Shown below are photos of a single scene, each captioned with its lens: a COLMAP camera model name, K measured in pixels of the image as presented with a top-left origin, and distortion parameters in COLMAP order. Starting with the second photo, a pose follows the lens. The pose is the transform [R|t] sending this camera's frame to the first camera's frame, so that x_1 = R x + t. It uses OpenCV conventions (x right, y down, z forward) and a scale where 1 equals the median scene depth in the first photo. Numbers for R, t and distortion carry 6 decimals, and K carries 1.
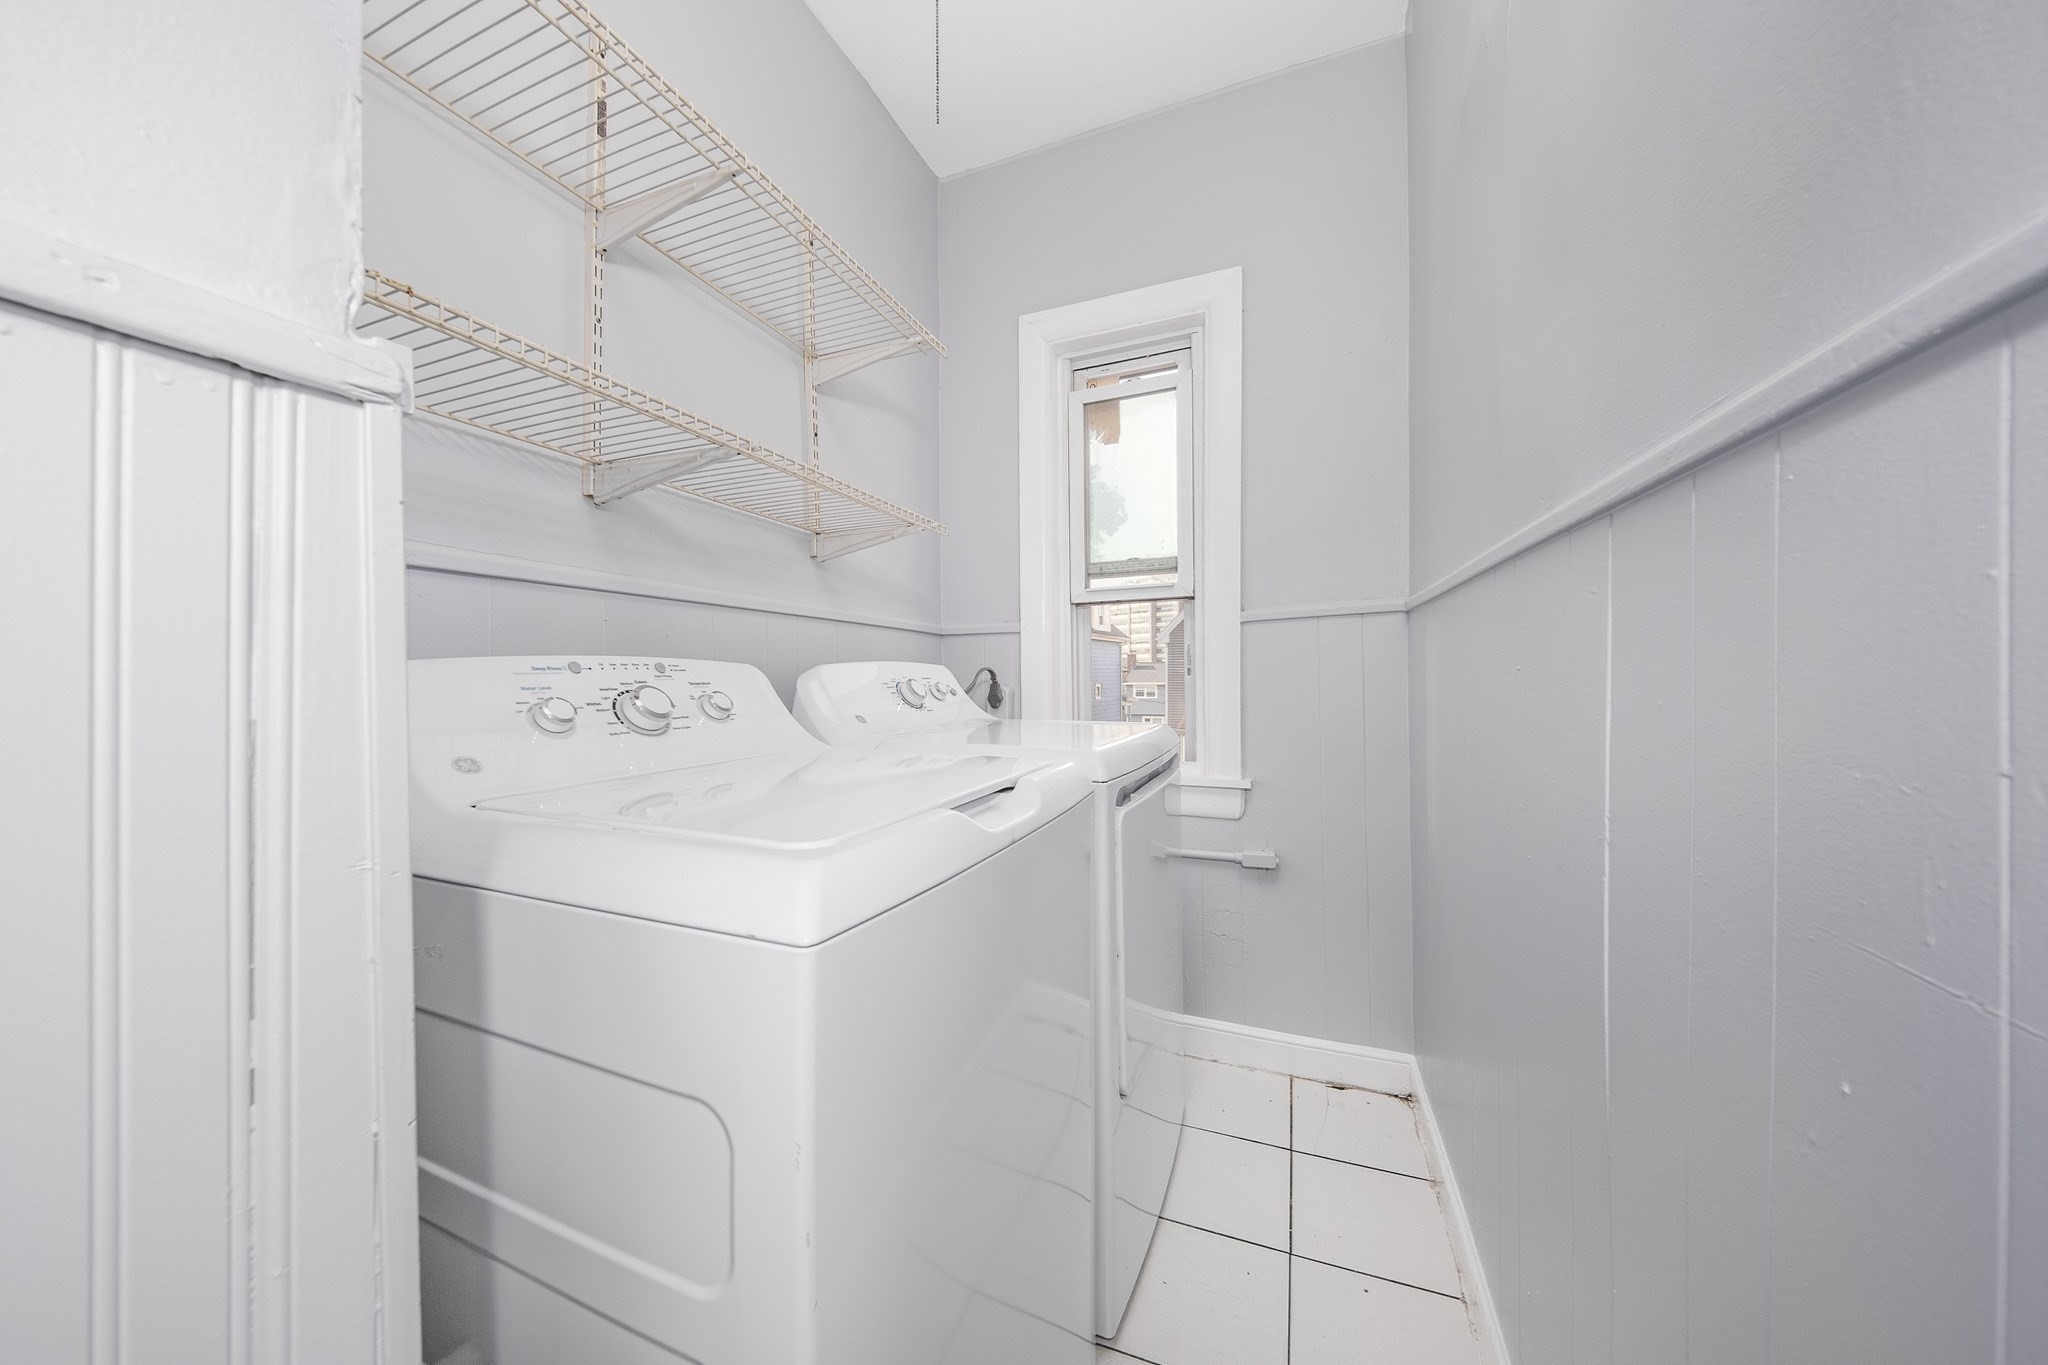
lens RADIAL K [[705.0, 0, 986.3], [0, 705.0, 675.6], [0, 0, 1]] dist [0.002534, 0.000100]
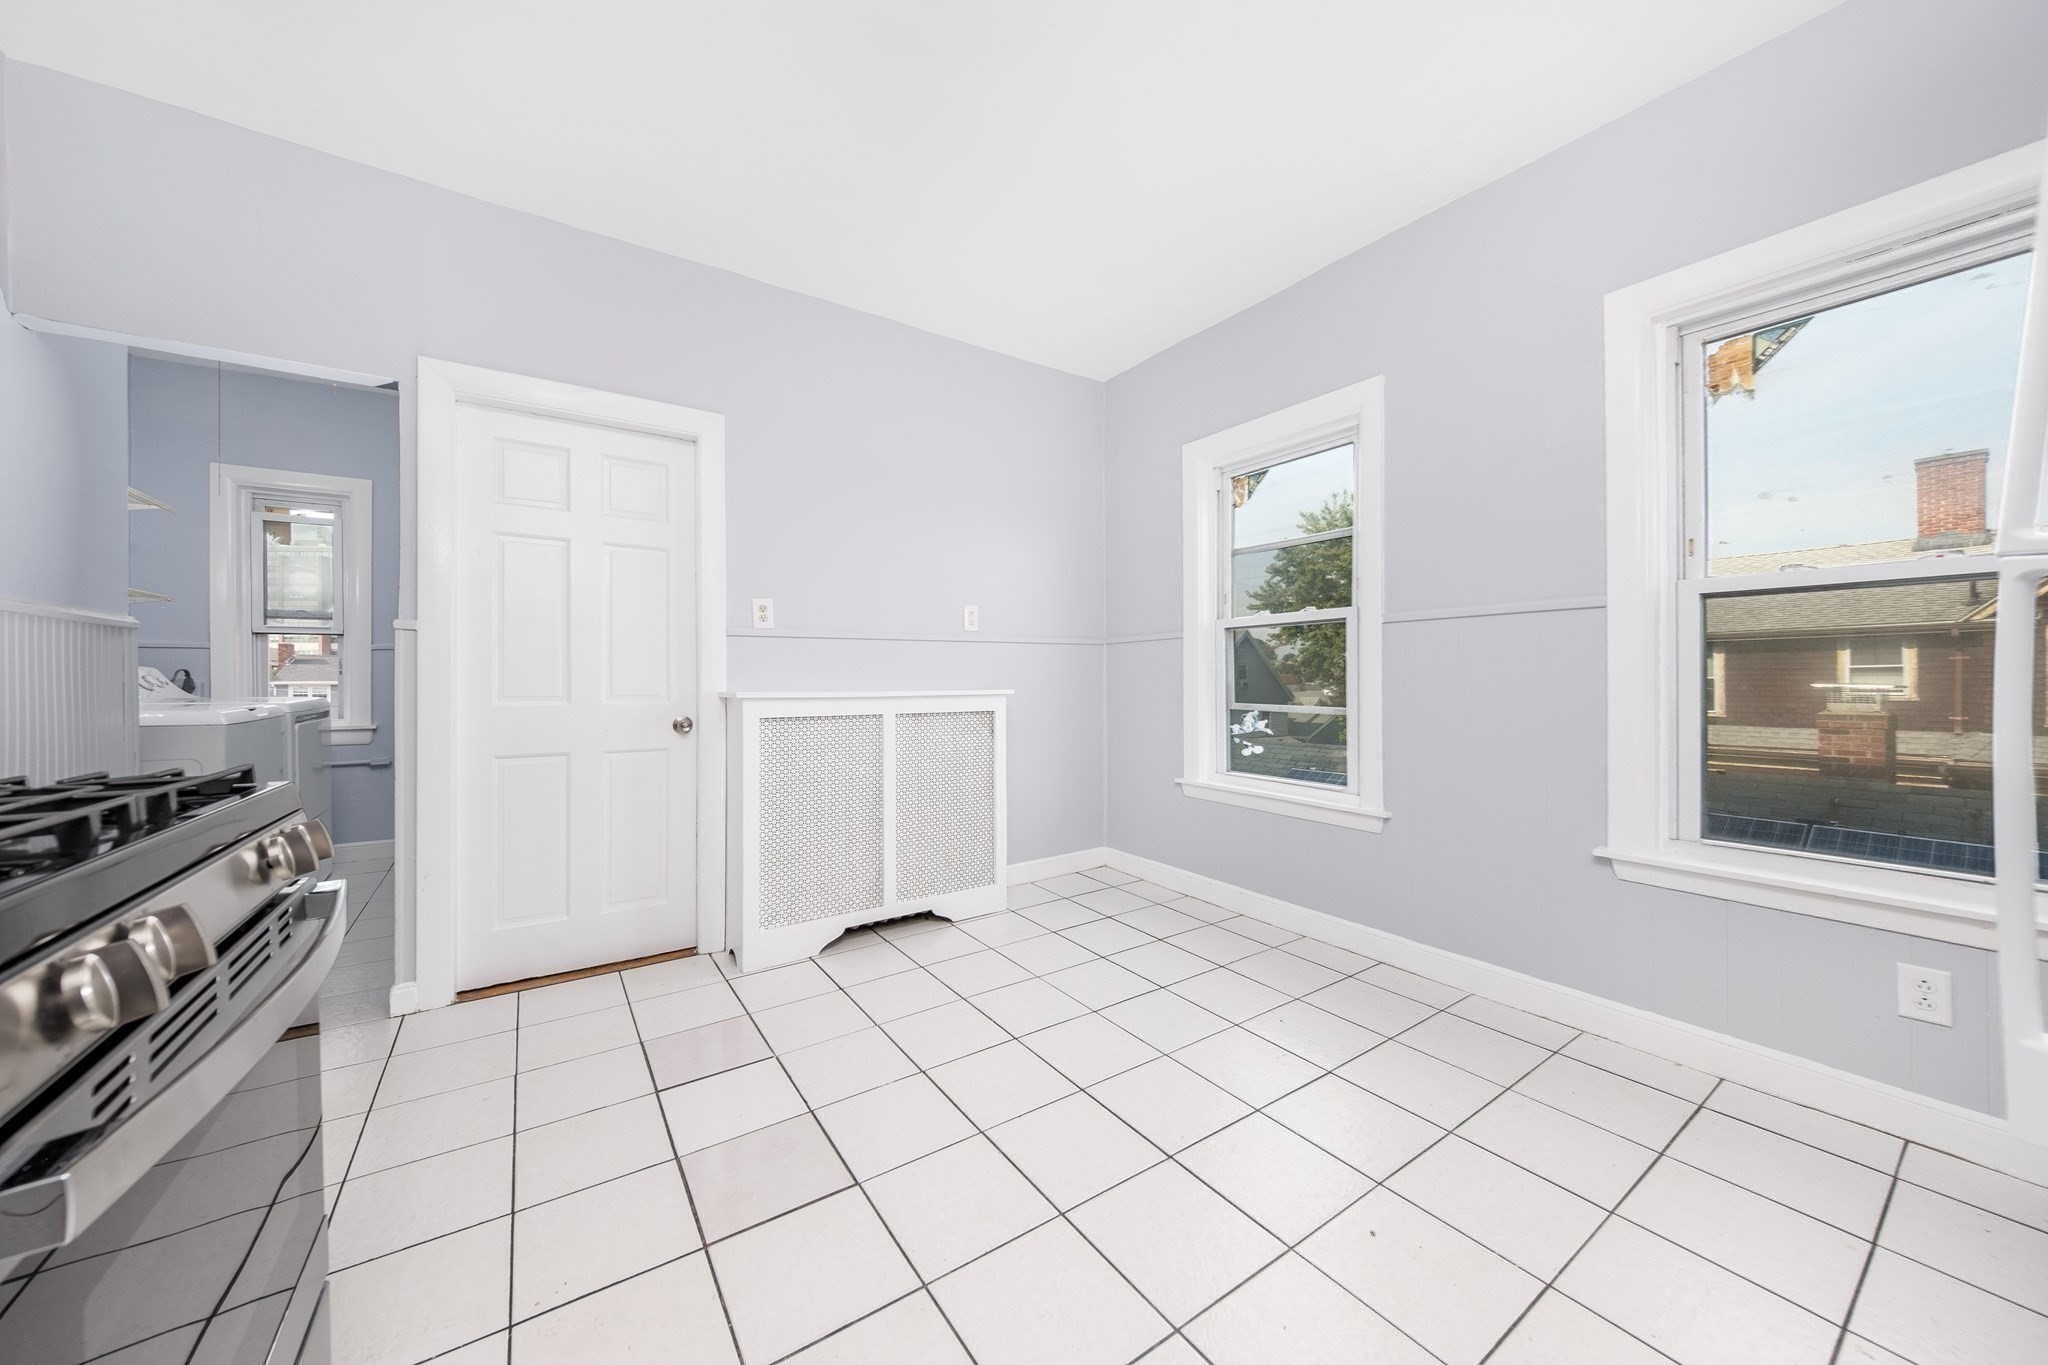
lens RADIAL K [[705.0, 0, 986.3], [0, 705.0, 675.6], [0, 0, 1]] dist [0.002534, 0.000100]
pose [[0.552887, 0.005400, 0.833239, -0.337067], [-0.006890, 0.999974, -0.001908, -0.005359], [-0.833228, -0.004686, 0.552910, -1.505179]]
